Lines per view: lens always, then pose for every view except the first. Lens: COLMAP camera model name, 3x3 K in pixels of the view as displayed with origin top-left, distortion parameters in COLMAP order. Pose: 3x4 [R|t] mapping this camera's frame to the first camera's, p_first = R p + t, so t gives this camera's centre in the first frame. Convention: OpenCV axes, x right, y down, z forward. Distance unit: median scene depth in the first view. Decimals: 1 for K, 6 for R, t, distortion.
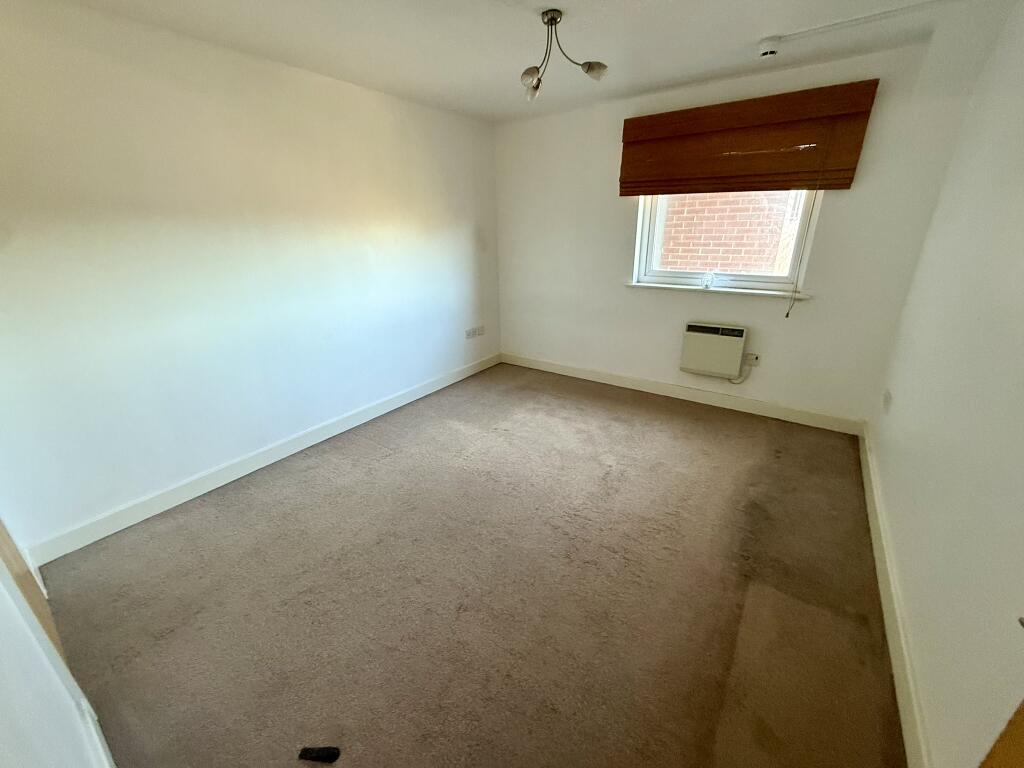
lens RADIAL K [[410.4, 0, 512.0], [0, 410.4, 384.0], [0, 0, 1]] dist [0.000084, -0.000099]
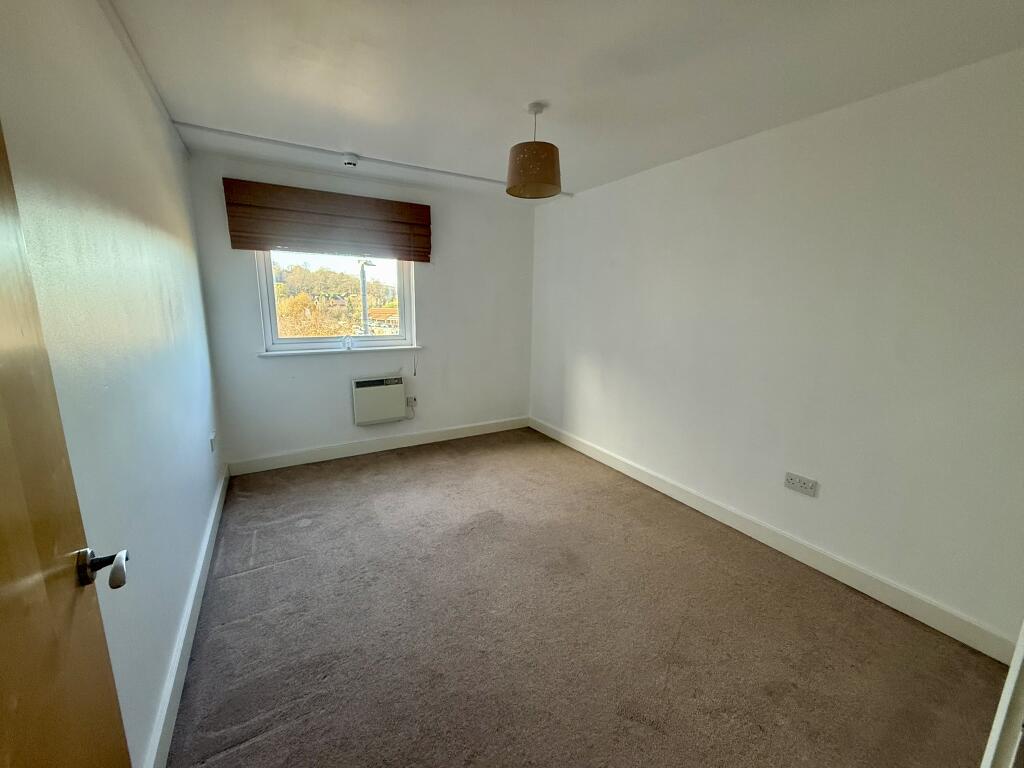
lens RADIAL K [[402.2, 0, 509.8], [0, 402.2, 369.6], [0, 0, 1]] dist [-0.000019, -0.000020]
pose [[0.464076, -0.152702, 0.872534, -0.310220], [0.300222, 0.953842, 0.007252, -0.071140], [-0.833367, 0.258589, 0.488499, 0.155790]]
